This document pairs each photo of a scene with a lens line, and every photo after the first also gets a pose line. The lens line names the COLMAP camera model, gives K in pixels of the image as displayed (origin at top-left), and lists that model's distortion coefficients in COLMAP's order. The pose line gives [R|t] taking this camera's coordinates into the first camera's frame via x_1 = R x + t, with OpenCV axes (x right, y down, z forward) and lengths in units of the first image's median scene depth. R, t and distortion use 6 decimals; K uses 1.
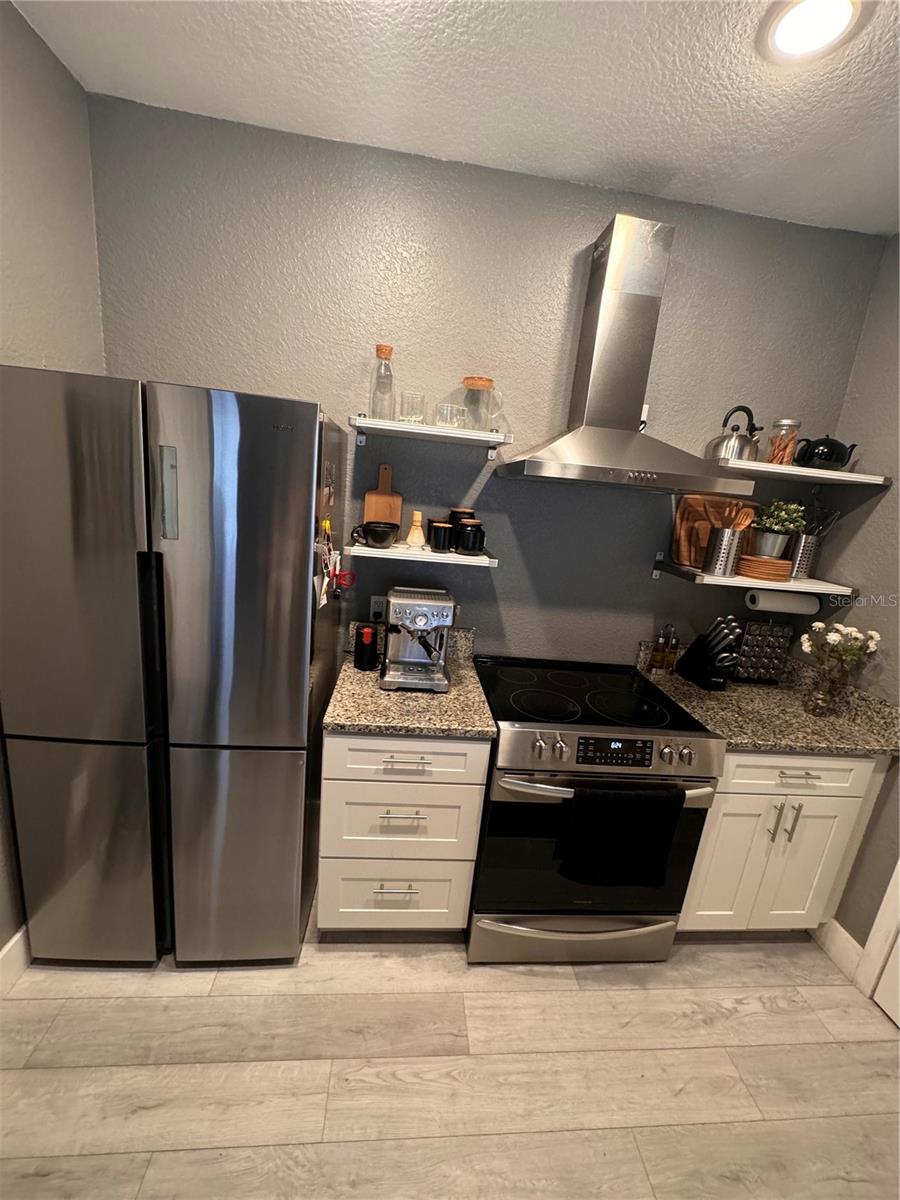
lens RADIAL K [[472.7, 0, 452.2], [0, 472.7, 601.4], [0, 0, 1]] dist [-0.002753, 0.000617]
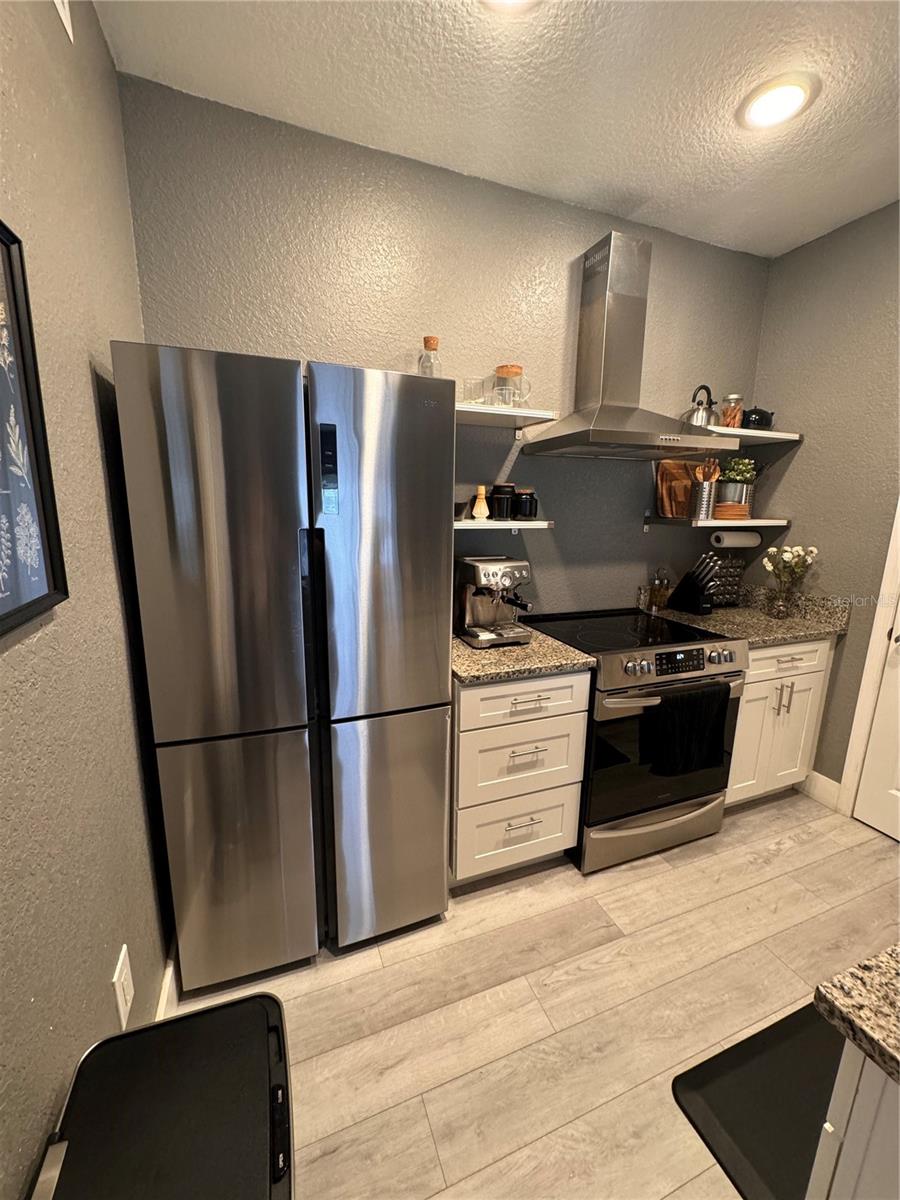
lens RADIAL K [[472.7, 0, 448.1], [0, 472.7, 601.7], [0, 0, 1]] dist [-0.002753, 0.000617]
pose [[0.958114, -0.138929, 0.250430, -0.468163], [0.144263, 0.989535, -0.002975, 0.071845], [-0.247396, 0.038978, 0.968130, -0.042703]]
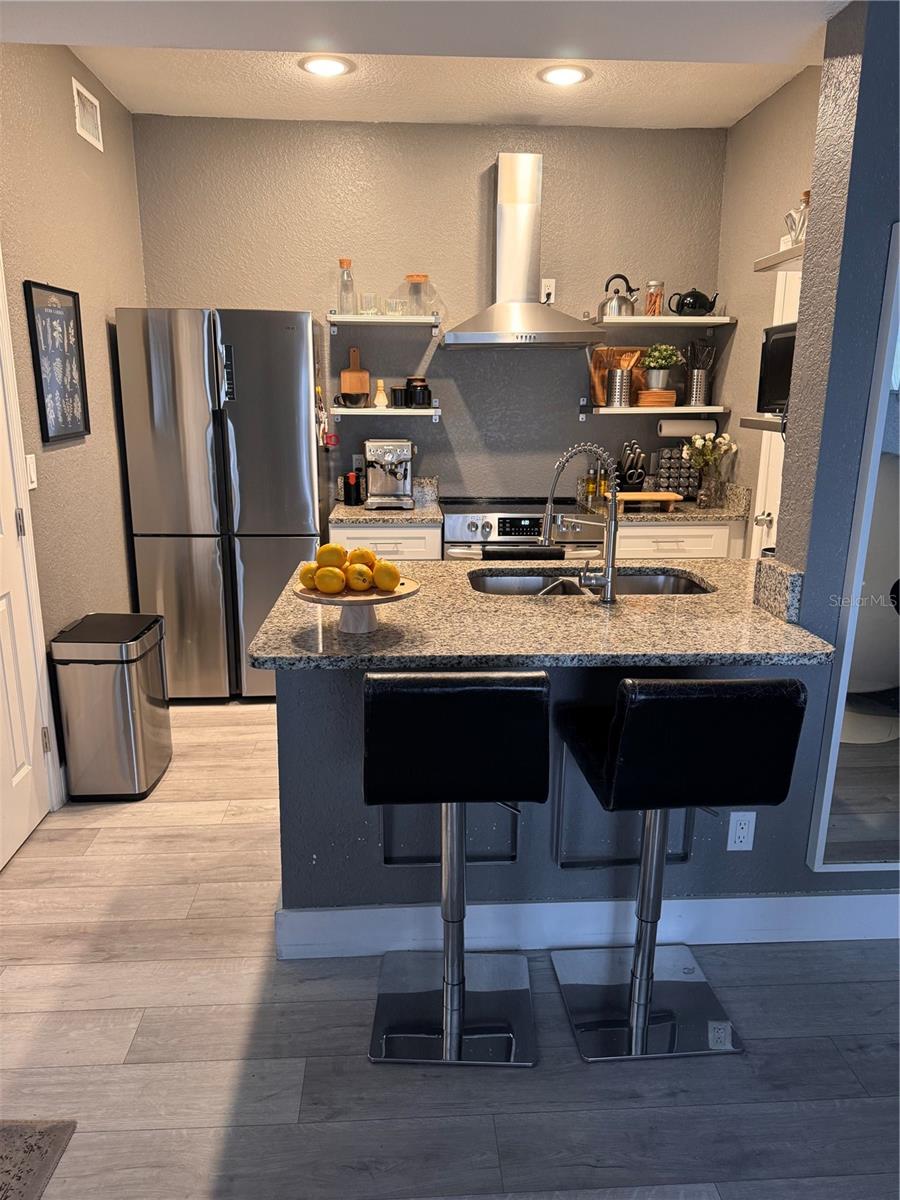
lens RADIAL K [[842.2, 0, 449.9], [0, 842.2, 610.2], [0, 0, 1]] dist [0.065430, -0.078454]
pose [[0.994835, -0.084071, -0.056876, 0.214745], [0.084478, 0.996414, 0.004784, 0.488449], [0.056269, -0.009564, 0.998370, -1.464879]]
